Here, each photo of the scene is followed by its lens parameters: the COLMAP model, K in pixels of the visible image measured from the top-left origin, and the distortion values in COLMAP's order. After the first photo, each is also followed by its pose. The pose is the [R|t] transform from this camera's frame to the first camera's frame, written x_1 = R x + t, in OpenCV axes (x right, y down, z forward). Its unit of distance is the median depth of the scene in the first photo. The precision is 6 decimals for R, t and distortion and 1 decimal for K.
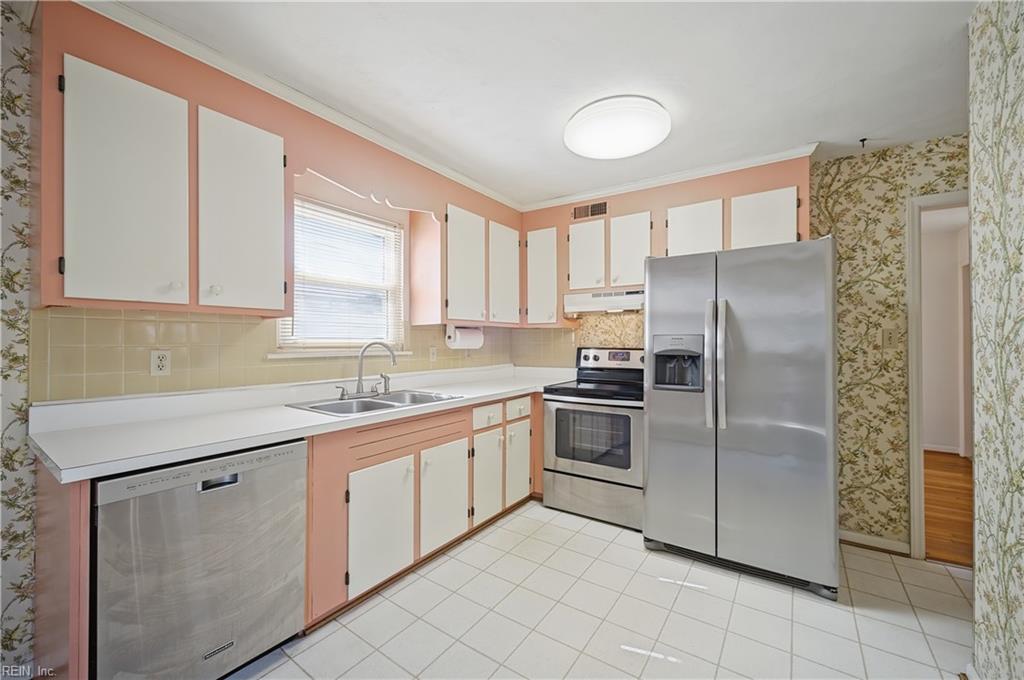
lens RADIAL K [[405.7, 0, 513.4], [0, 405.7, 340.4], [0, 0, 1]] dist [-0.002677, 0.000450]
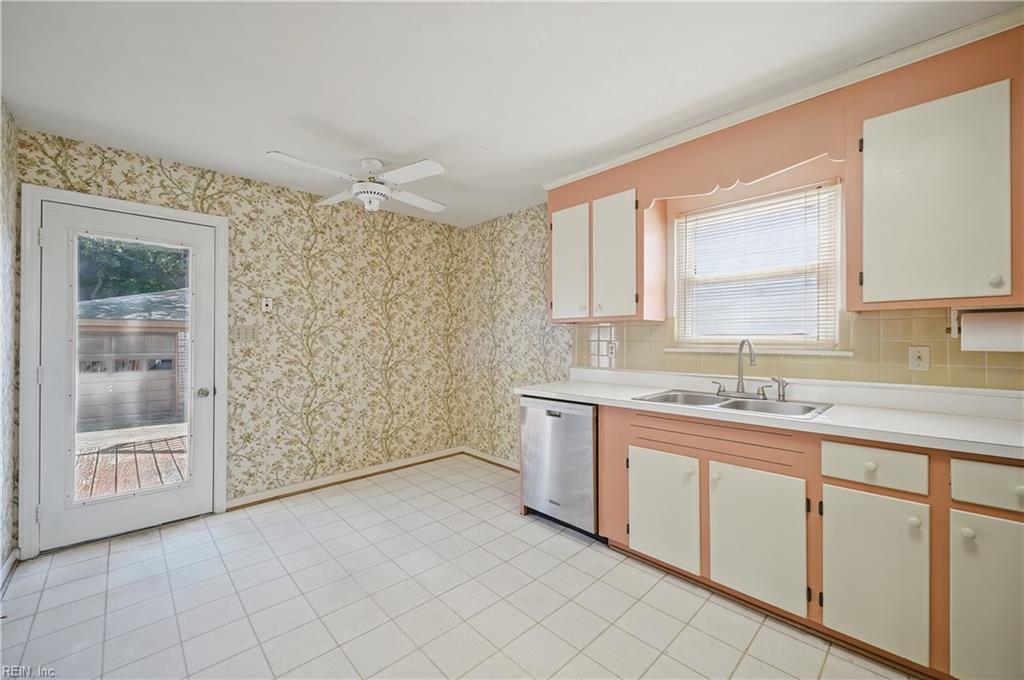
lens RADIAL K [[405.7, 0, 509.0], [0, 405.7, 339.9], [0, 0, 1]] dist [-0.002677, 0.000450]
pose [[-0.197741, 0.002190, -0.980252, 0.655661], [0.006307, 0.999980, 0.000962, 0.002139], [0.980234, -0.005993, -0.197751, 0.661699]]
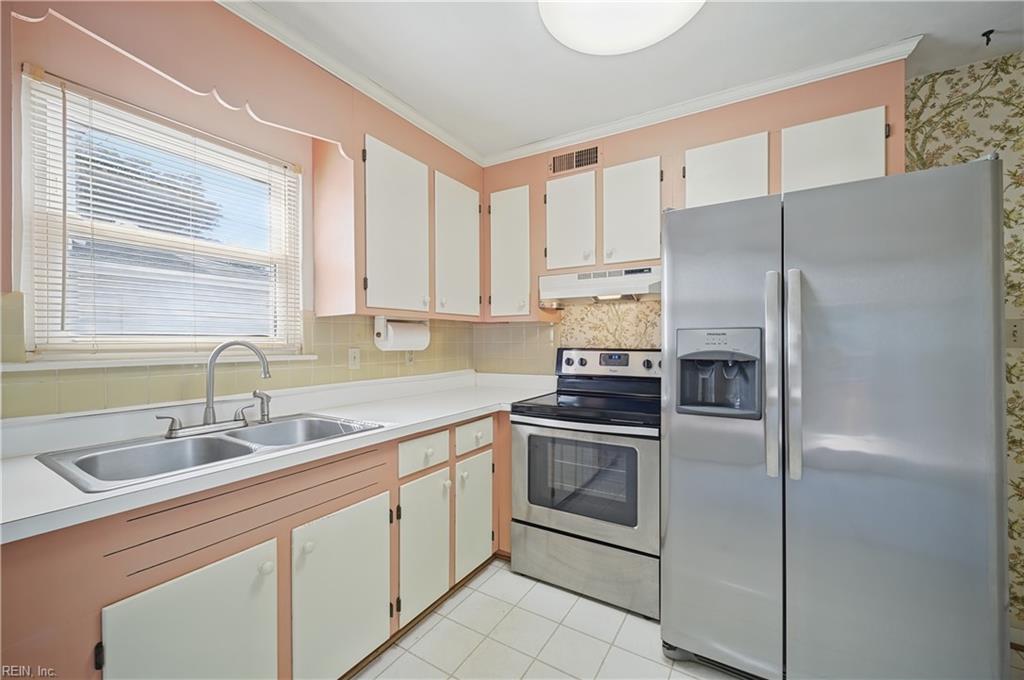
lens RADIAL K [[405.7, 0, 512.2], [0, 405.7, 342.8], [0, 0, 1]] dist [-0.002677, 0.000450]
pose [[0.998619, -0.003933, 0.052393, 0.048913], [0.003606, 0.999973, 0.006334, 0.003907], [-0.052416, -0.006136, 0.998606, 0.363445]]
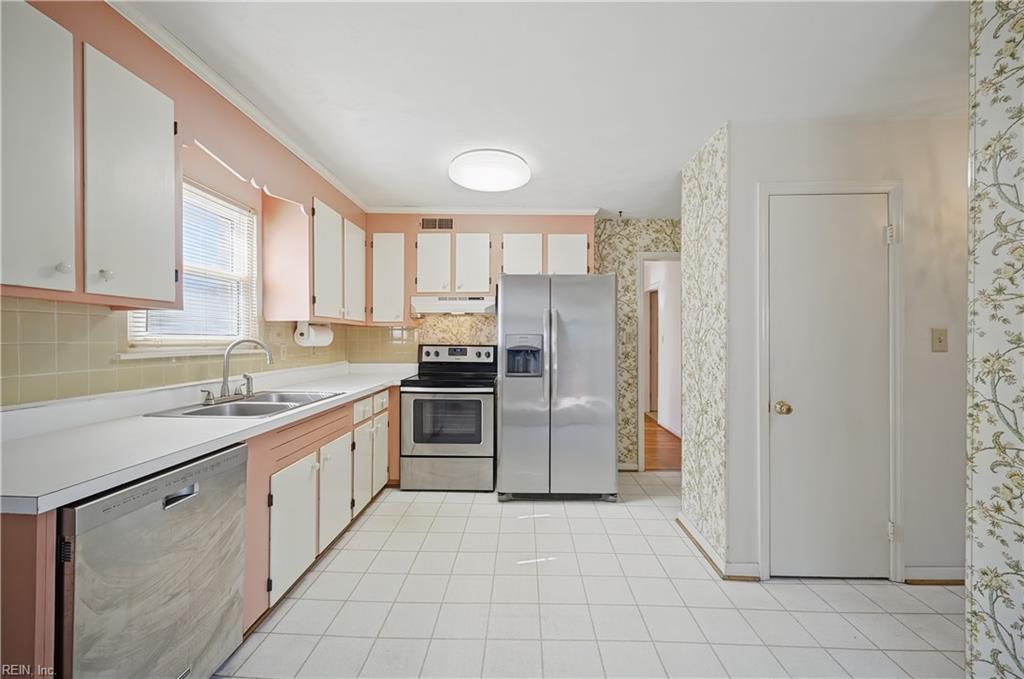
lens RADIAL K [[405.7, 0, 510.6], [0, 405.7, 340.2], [0, 0, 1]] dist [-0.002677, 0.000450]
pose [[0.837348, 0.002149, 0.546665, -0.341179], [-0.006116, 0.999967, 0.005438, -0.002388], [-0.546635, -0.007897, 0.837333, -0.086602]]
